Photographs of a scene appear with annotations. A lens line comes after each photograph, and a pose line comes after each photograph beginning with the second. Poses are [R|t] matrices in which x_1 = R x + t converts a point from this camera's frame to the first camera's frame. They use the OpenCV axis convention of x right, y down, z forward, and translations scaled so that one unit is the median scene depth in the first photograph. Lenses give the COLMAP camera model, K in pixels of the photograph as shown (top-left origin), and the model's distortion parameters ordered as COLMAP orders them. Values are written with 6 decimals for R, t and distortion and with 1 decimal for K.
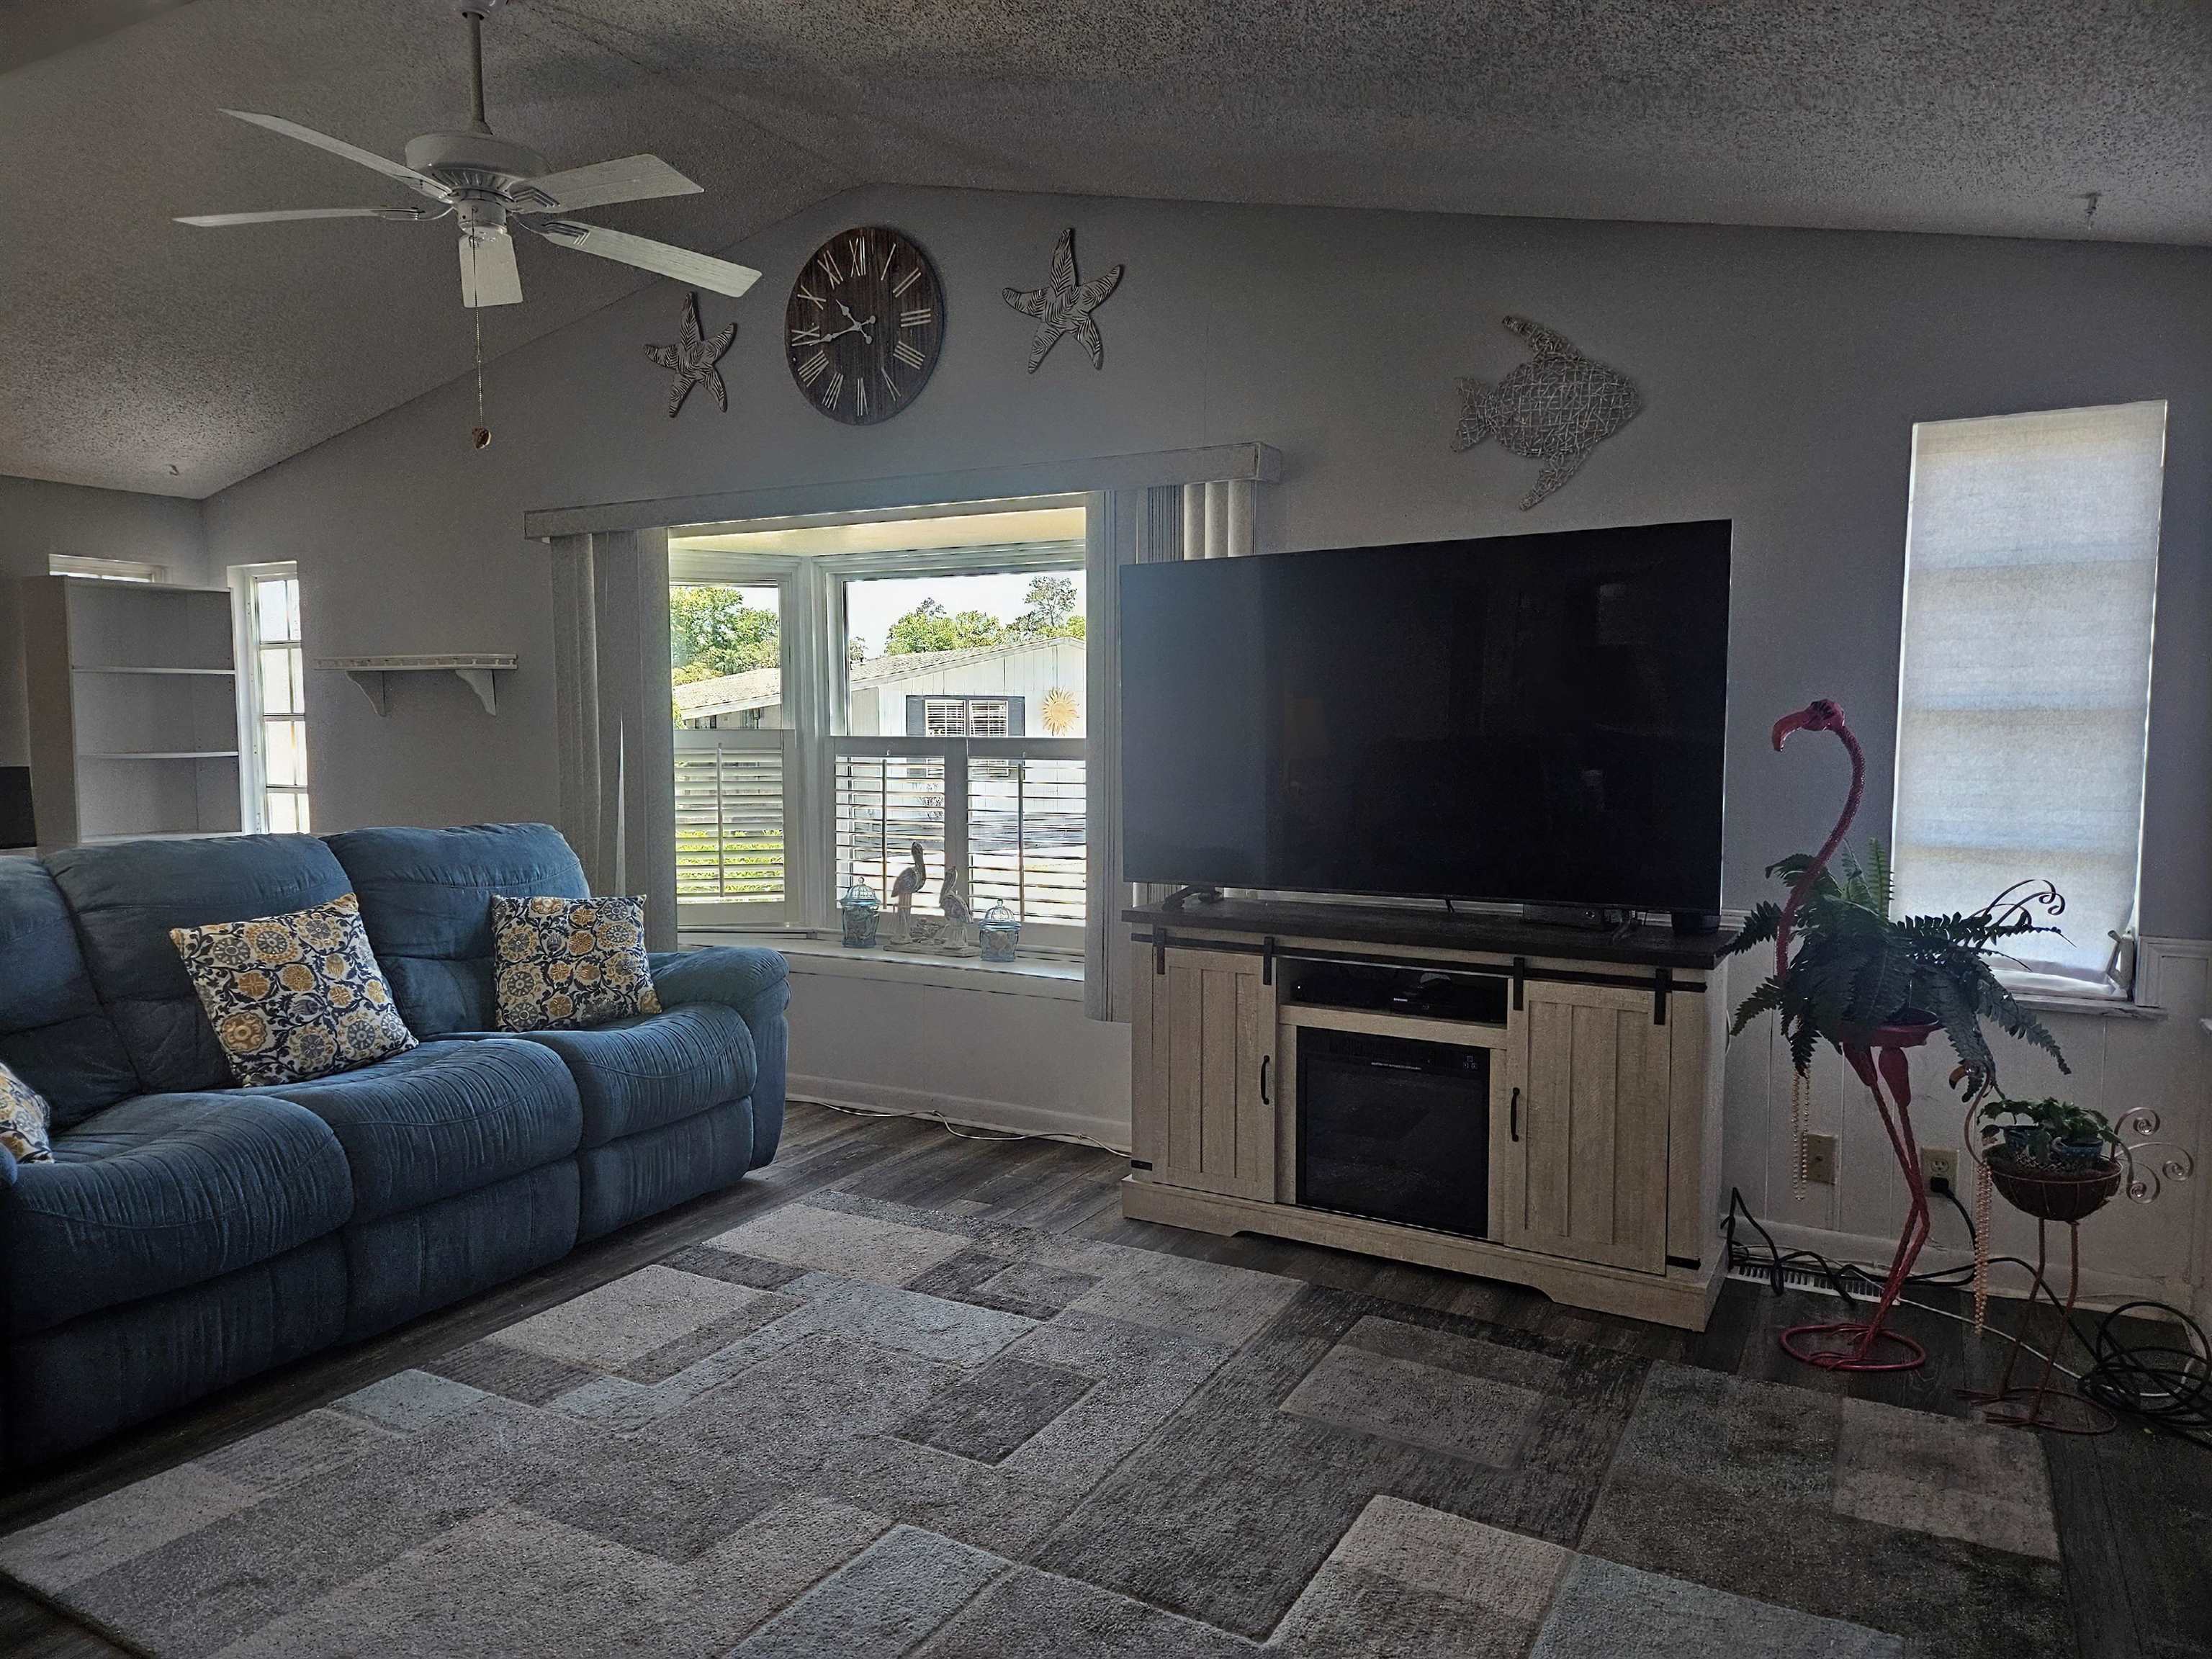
lens RADIAL K [[1443.3, 0, 1106.0], [0, 1443.3, 829.5], [0, 0, 1]] dist [0.076624, -0.064115]
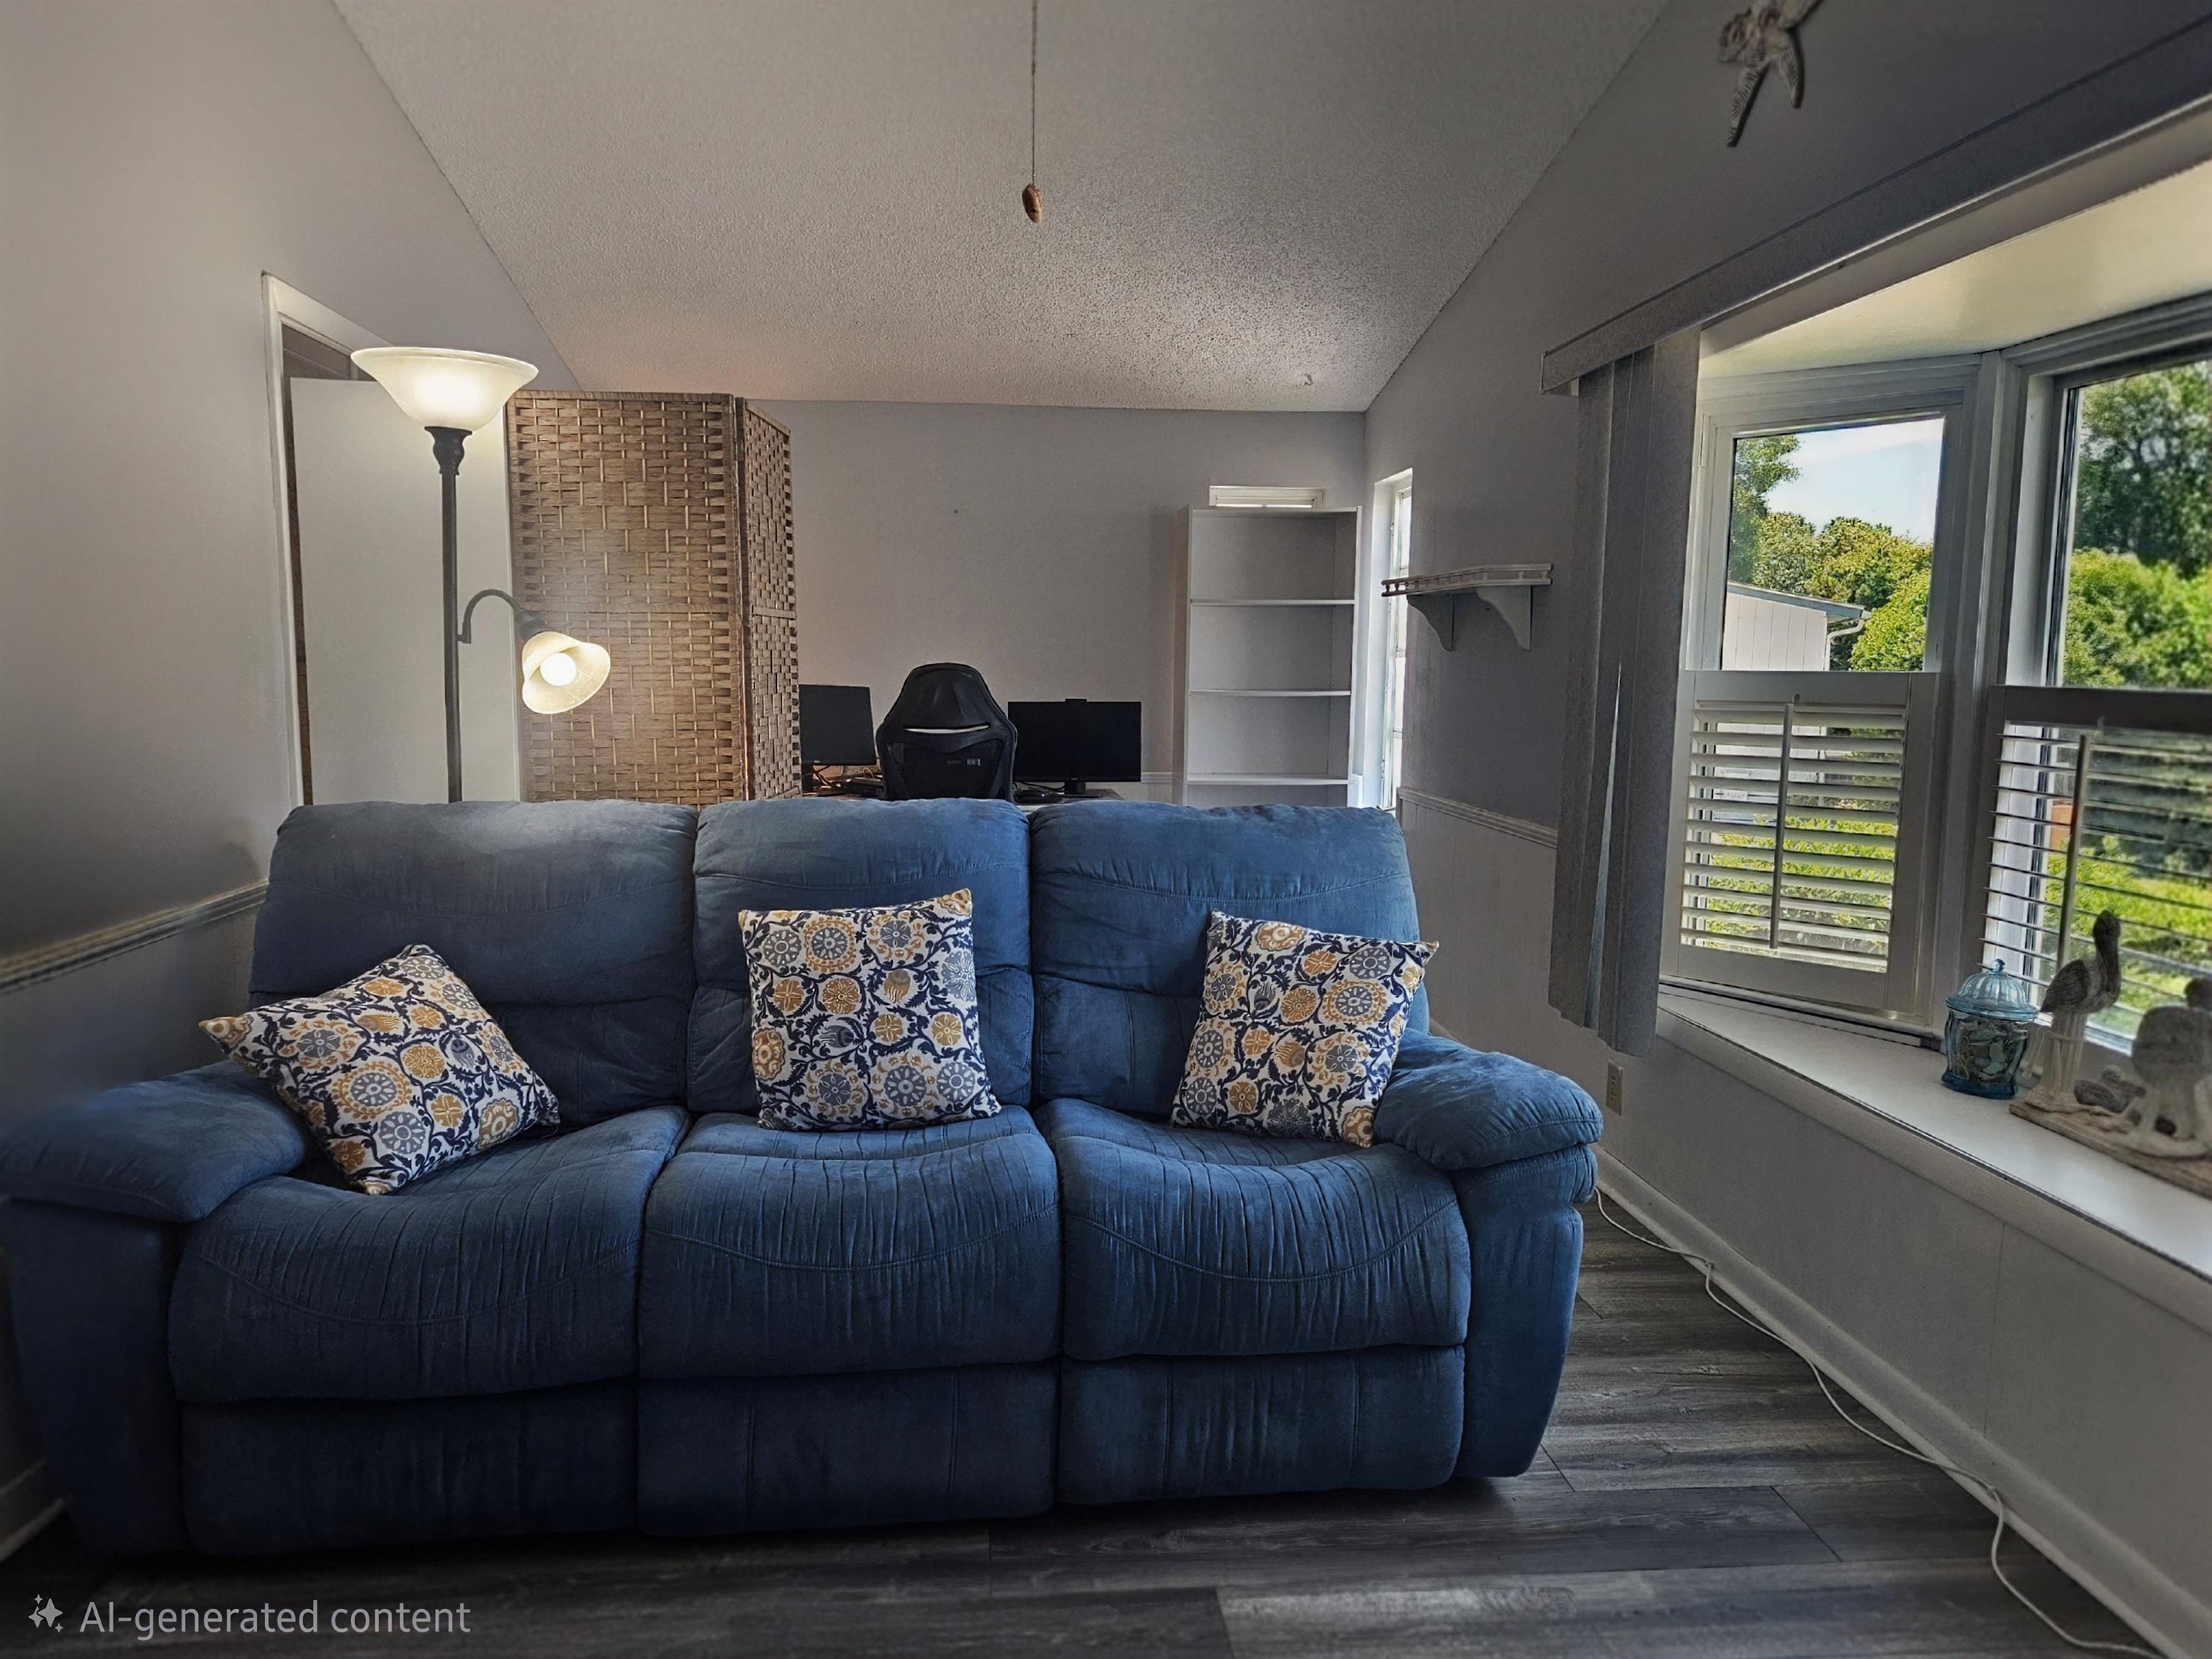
lens RADIAL K [[1443.3, 0, 1106.0], [0, 1443.3, 829.5], [0, 0, 1]] dist [0.076624, -0.064115]
pose [[0.554361, 0.104859, -0.825644, 0.130668], [-0.069114, 0.994405, 0.079887, -0.051568], [0.829402, 0.012777, 0.558506, 0.668385]]
